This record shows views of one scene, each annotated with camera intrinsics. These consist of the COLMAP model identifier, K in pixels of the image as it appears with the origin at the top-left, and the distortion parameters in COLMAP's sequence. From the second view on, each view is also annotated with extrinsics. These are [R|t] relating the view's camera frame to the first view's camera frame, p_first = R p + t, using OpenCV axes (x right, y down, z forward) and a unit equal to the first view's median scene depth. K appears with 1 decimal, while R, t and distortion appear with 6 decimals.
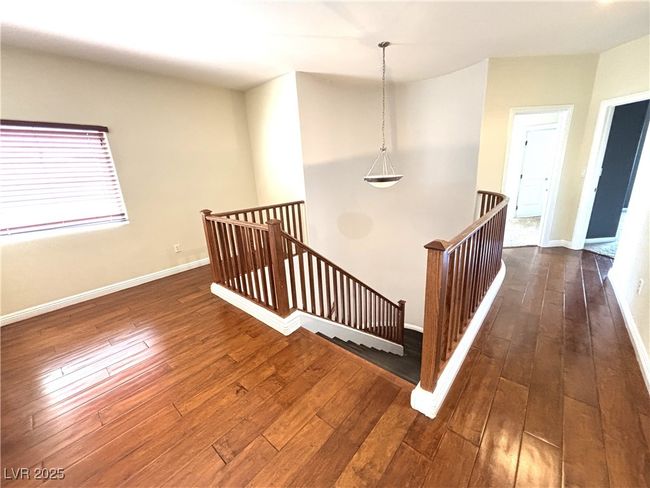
lens RADIAL K [[262.5, 0, 325.4], [0, 262.5, 243.1], [0, 0, 1]] dist [-0.004379, 0.001914]
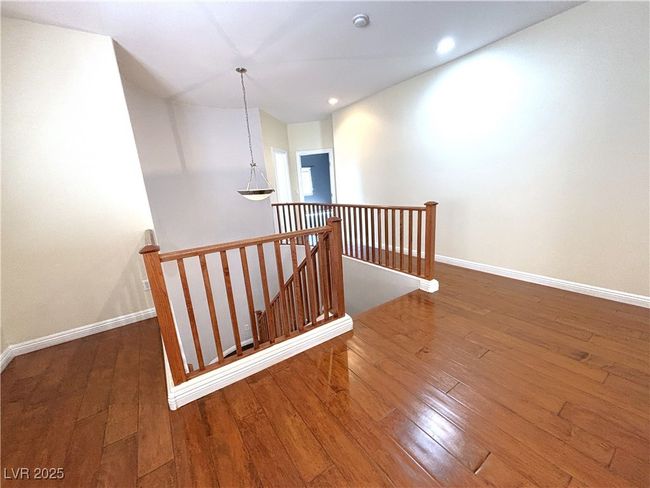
lens RADIAL K [[262.5, 0, 324.9], [0, 262.5, 244.2], [0, 0, 1]] dist [-0.004379, 0.001914]
pose [[0.255485, -0.187003, 0.948555, -0.895501], [0.315263, 0.943602, 0.101114, -0.080419], [-0.913967, 0.273212, 0.300031, 0.581415]]
